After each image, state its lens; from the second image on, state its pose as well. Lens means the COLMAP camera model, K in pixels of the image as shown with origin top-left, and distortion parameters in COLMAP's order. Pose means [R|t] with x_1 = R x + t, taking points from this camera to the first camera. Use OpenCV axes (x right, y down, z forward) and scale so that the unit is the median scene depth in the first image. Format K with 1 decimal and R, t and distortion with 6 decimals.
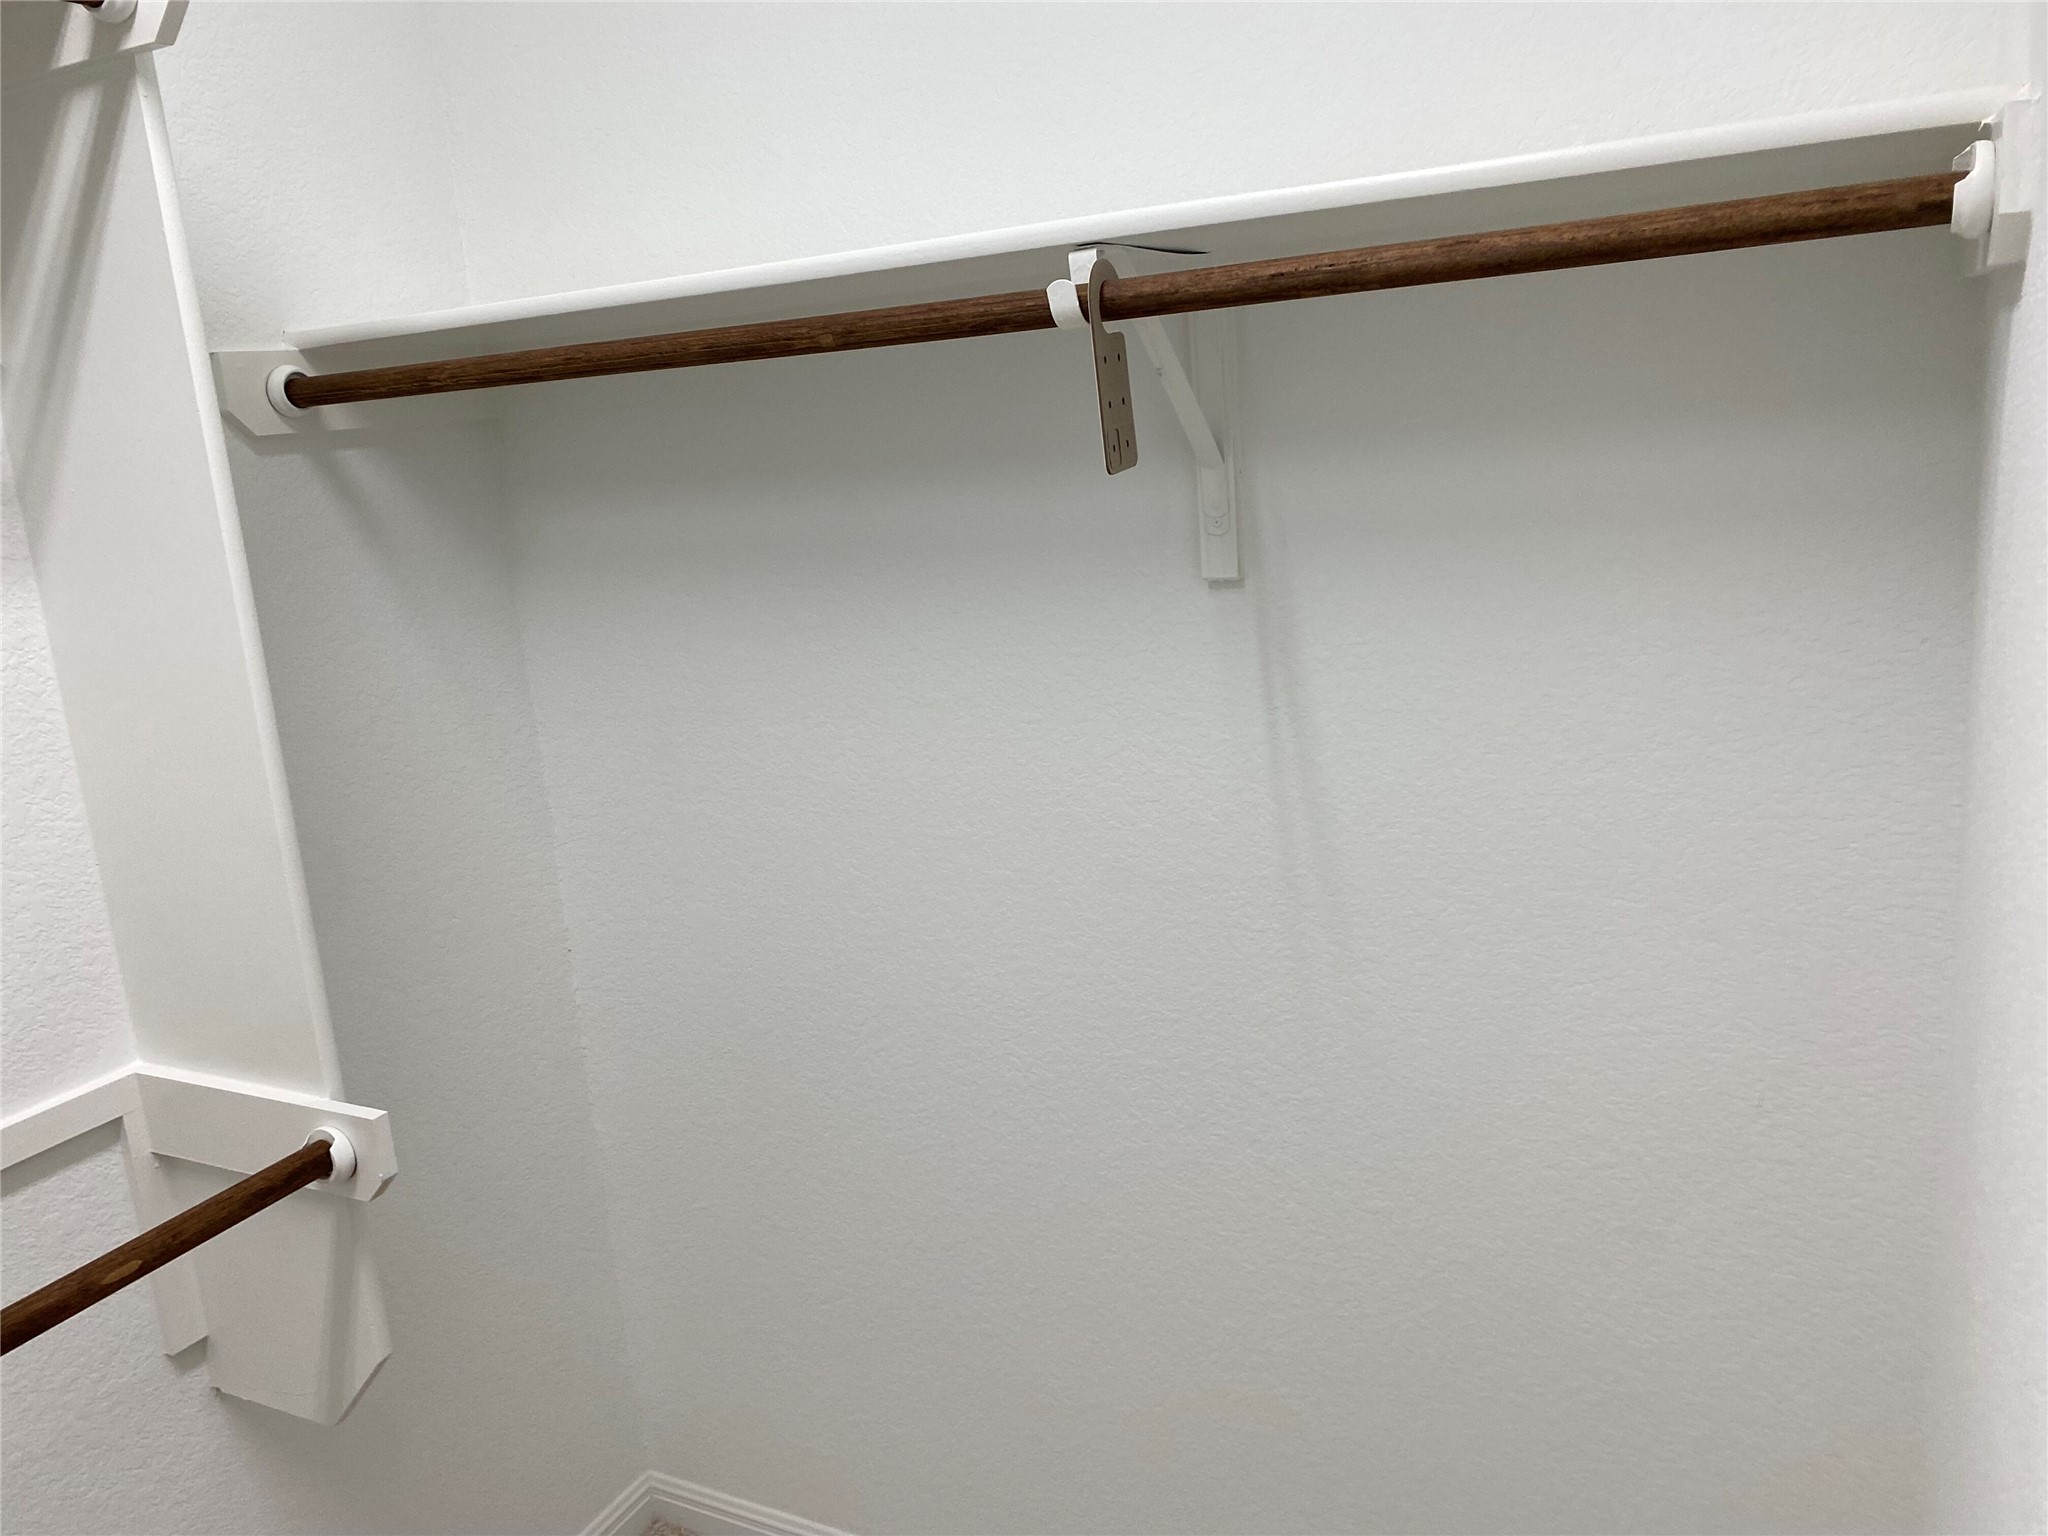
lens RADIAL K [[1580.3, 0, 1024.0], [0, 1580.3, 768.0], [0, 0, 1]] dist [0.004870, -0.000922]
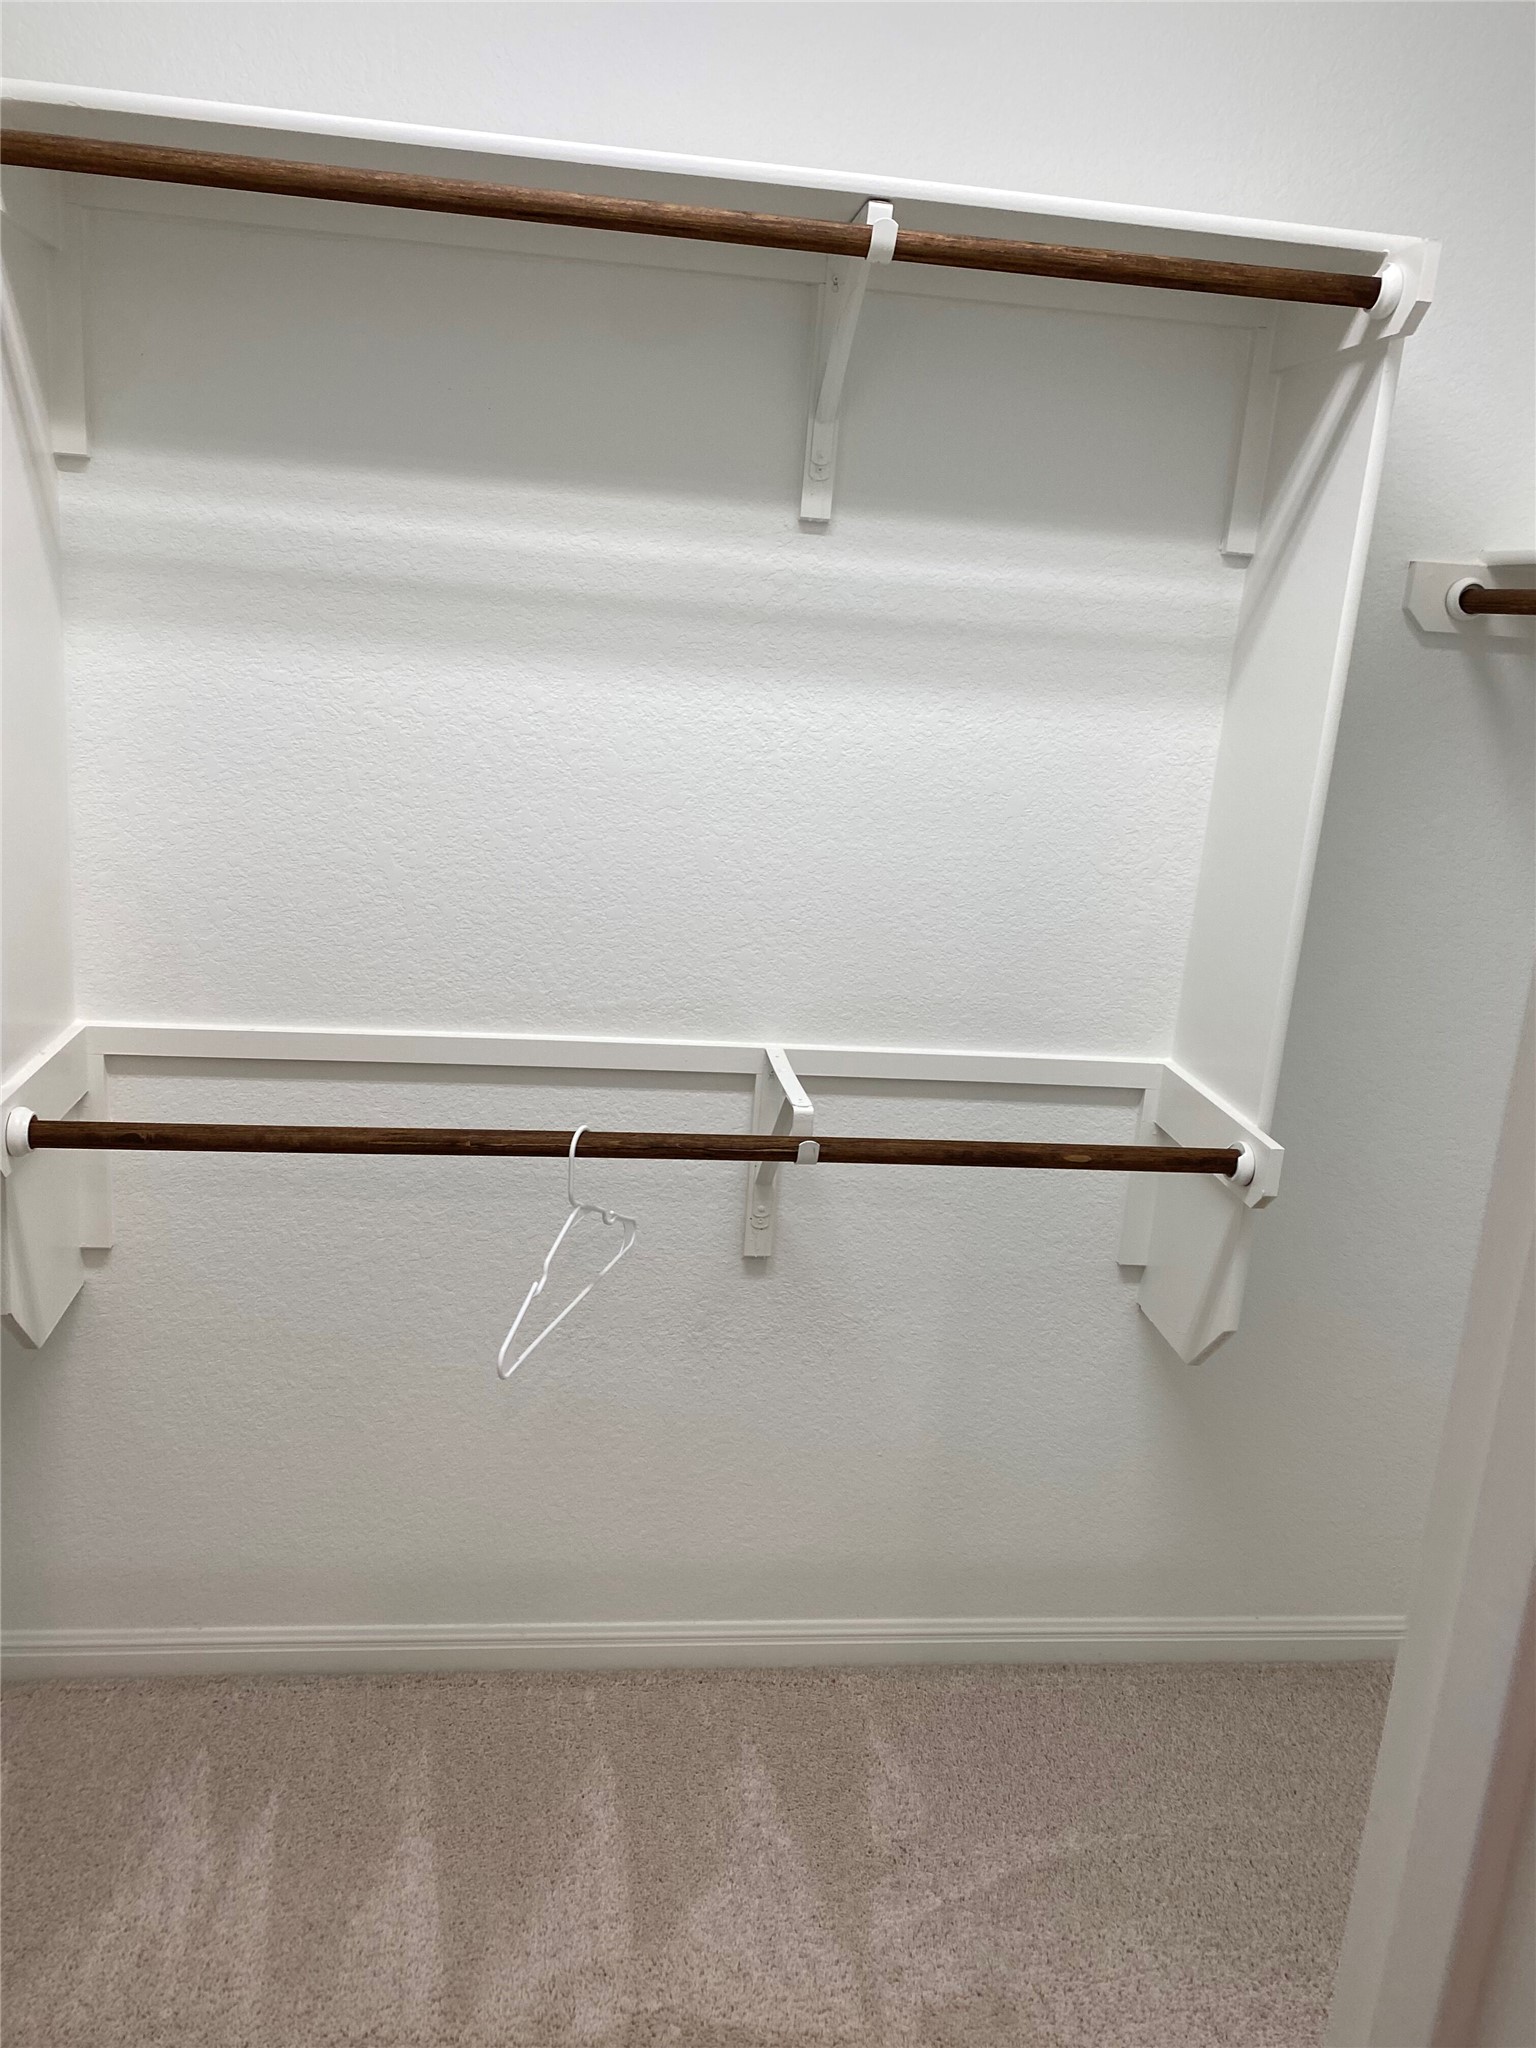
lens RADIAL K [[1580.3, 0, 768.0], [0, 1580.3, 1024.0], [0, 0, 1]] dist [0.004870, -0.000922]
pose [[0.562177, 0.329412, -0.758581, 0.296143], [-0.299765, 0.936038, 0.184320, 0.006234], [0.770777, 0.123776, 0.624965, -0.152707]]
